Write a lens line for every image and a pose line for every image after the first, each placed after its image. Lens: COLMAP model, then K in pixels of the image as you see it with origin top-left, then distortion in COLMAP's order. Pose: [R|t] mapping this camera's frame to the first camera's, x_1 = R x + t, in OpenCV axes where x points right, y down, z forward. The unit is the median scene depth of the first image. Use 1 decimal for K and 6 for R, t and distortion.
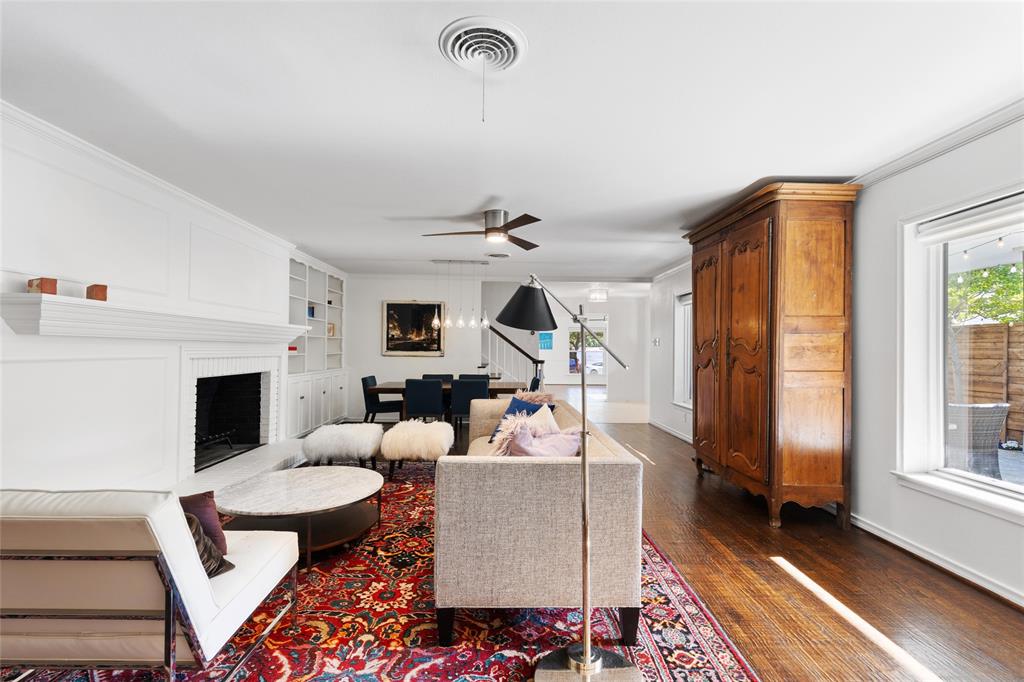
lens RADIAL K [[458.5, 0, 509.8], [0, 458.5, 341.5], [0, 0, 1]] dist [0.001537, 0.000009]
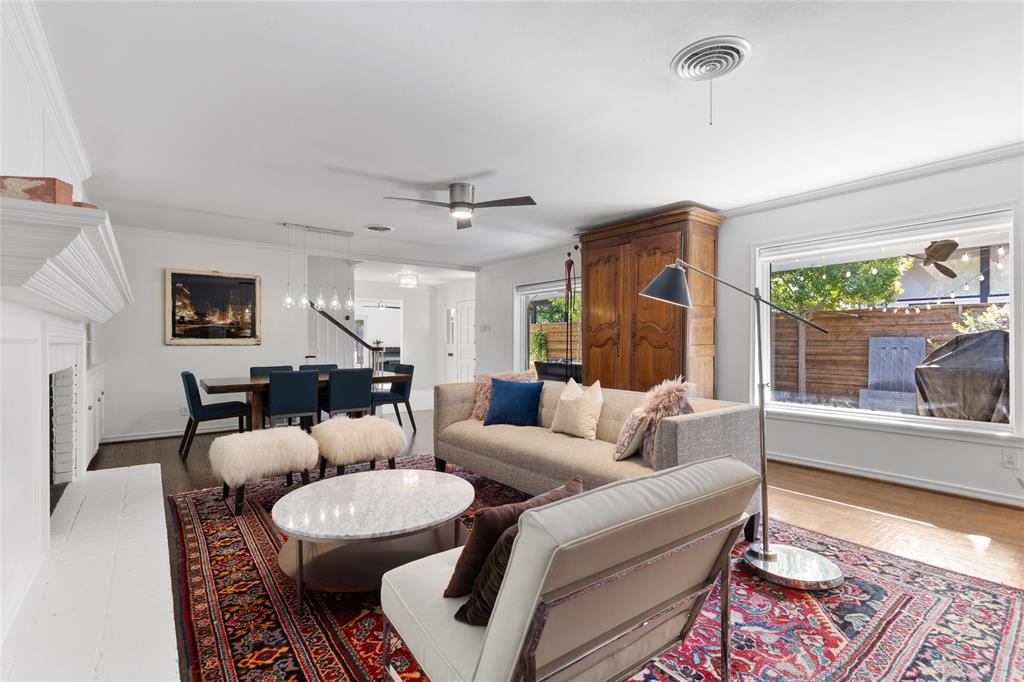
lens RADIAL K [[469.7, 0, 512.0], [0, 469.7, 341.0], [0, 0, 1]] dist [0.001093, 0.000053]
pose [[0.803989, -0.009739, 0.594565, -0.492216], [-0.000820, 0.999847, 0.017486, 0.020627], [-0.594644, -0.014546, 0.803858, 0.140631]]
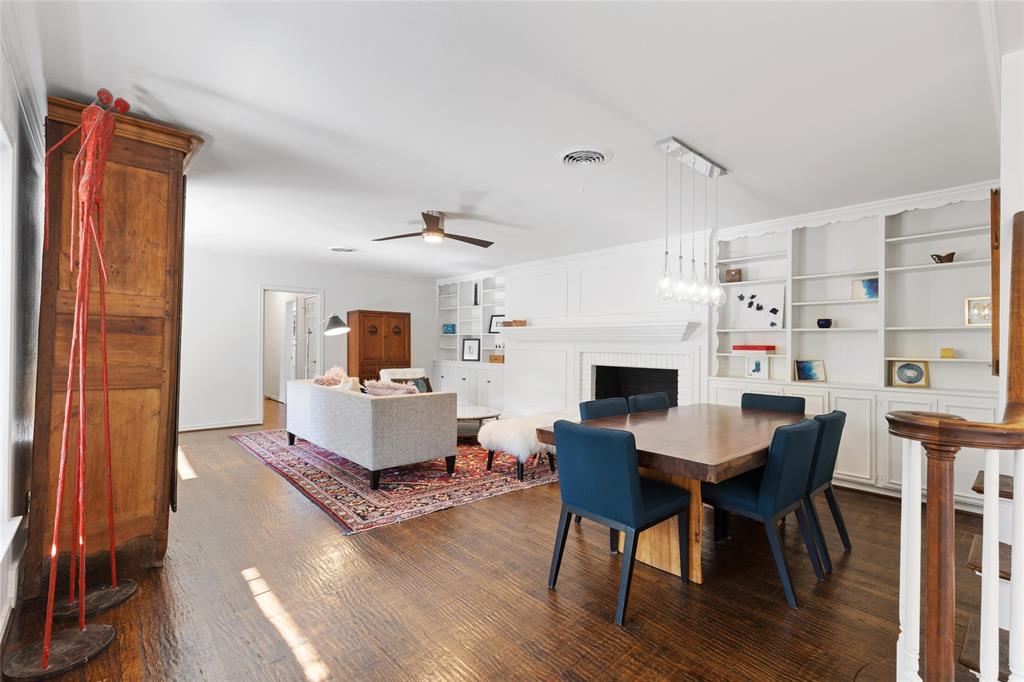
lens RADIAL K [[458.5, 0, 509.8], [0, 458.5, 341.5], [0, 0, 1]] dist [0.001537, 0.000009]
pose [[-0.755058, -0.016583, -0.655449, 0.492027], [-0.002959, 0.999756, -0.021886, 0.031061], [0.655652, -0.014586, -0.754923, 1.777703]]
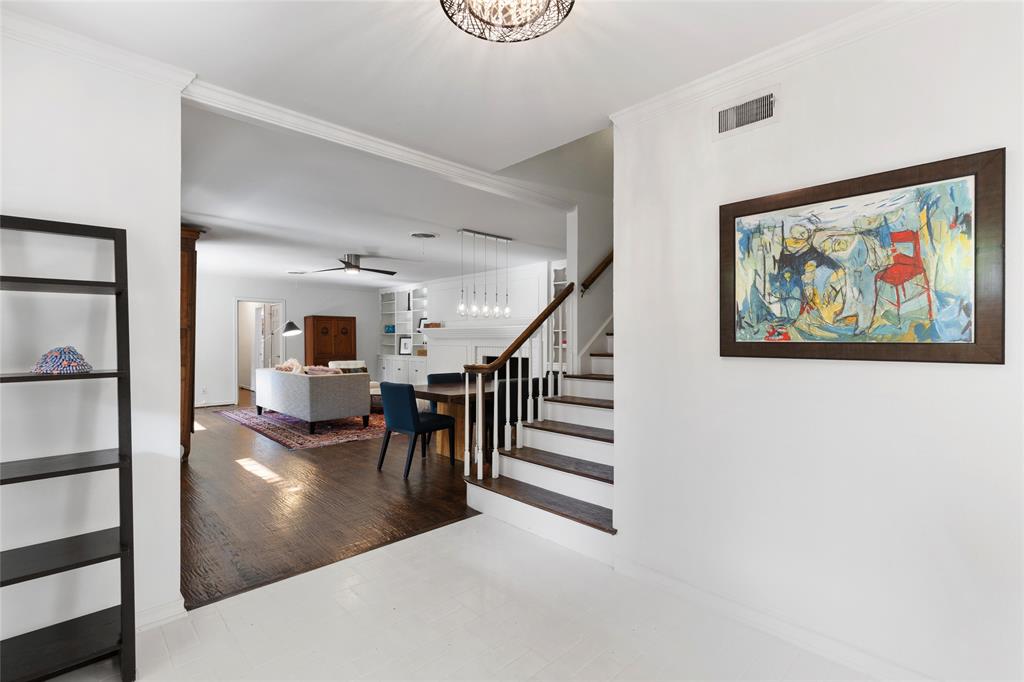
lens RADIAL K [[476.3, 0, 509.3], [0, 476.3, 342.0], [0, 0, 1]] dist [-0.002030, -0.000263]
pose [[-0.734458, -0.005038, -0.678636, 0.644714], [0.005454, 0.999896, -0.013326, 0.039712], [0.678633, -0.013489, -0.734354, 2.397105]]
